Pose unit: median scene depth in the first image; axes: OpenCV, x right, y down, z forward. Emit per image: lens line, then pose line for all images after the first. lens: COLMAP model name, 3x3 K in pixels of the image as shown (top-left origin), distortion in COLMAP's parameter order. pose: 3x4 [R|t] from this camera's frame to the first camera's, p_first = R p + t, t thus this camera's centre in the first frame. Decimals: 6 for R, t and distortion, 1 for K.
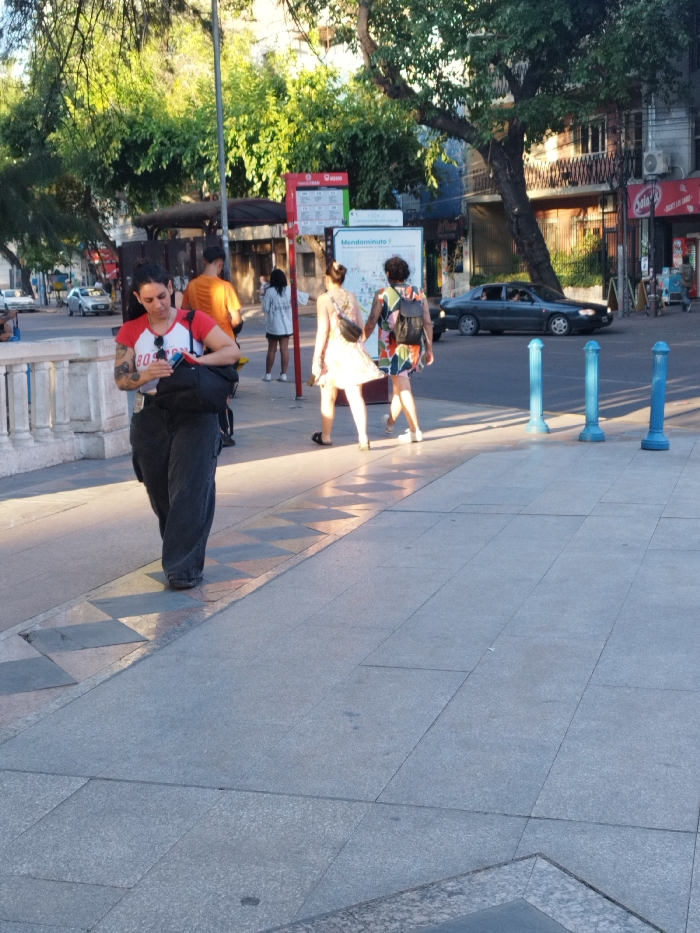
lens RADIAL K [[1311.6, 0, 350.0], [0, 1311.6, 466.5], [0, 0, 1]] dist [0.006051, -0.071623]
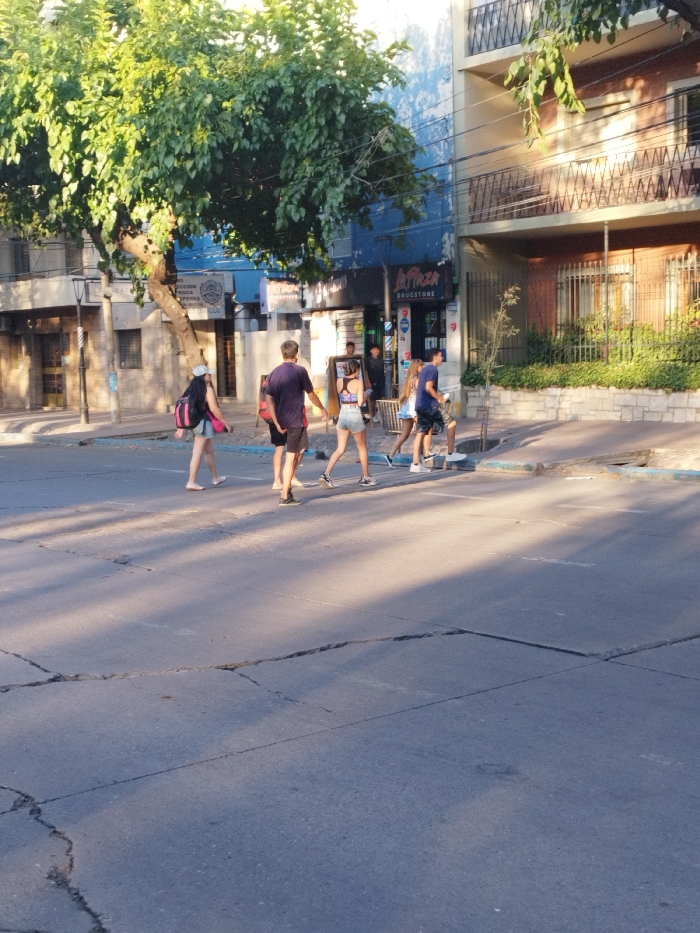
lens RADIAL K [[1311.6, 0, 350.0], [0, 1311.6, 466.5], [0, 0, 1]] dist [0.006051, -0.071623]
pose [[0.980957, -0.002137, 0.194212, -0.065110], [0.016361, 0.997295, -0.071662, -0.068683], [-0.193533, 0.073475, 0.978339, 0.498345]]
